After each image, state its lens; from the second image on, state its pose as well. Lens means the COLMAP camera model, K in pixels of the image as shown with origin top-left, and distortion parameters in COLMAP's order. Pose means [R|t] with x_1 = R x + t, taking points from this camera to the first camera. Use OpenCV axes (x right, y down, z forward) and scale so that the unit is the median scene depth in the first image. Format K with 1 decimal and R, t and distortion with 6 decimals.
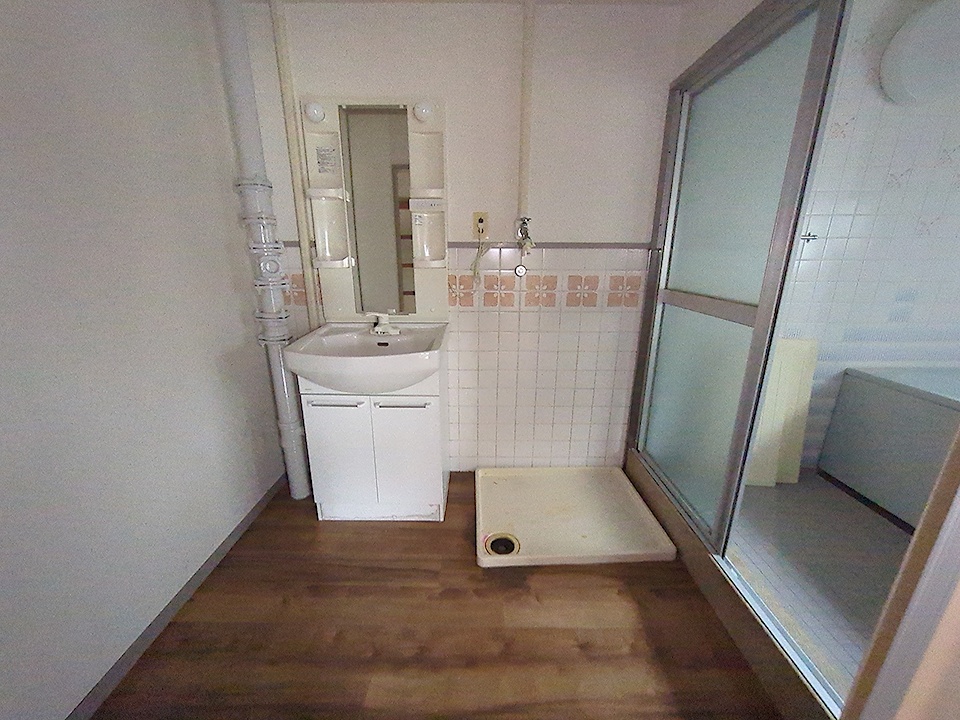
lens RADIAL K [[378.6, 0, 476.0], [0, 378.6, 357.6], [0, 0, 1]] dist [0.002998, 0.000276]
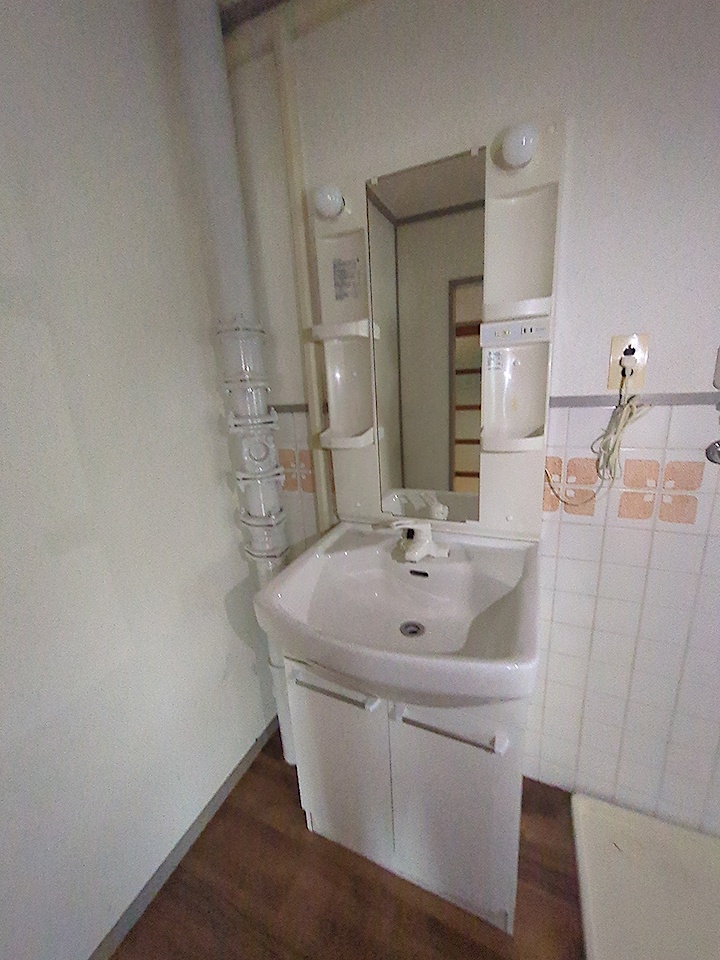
lens RADIAL K [[378.6, 0, 365.1], [0, 378.6, 479.9], [0, 0, 1]] dist [0.002998, 0.000276]
pose [[0.915445, 0.048791, -0.399474, -0.095210], [-0.052606, 0.998614, 0.001415, -0.181355], [0.398989, 0.019720, 0.916744, 0.425477]]
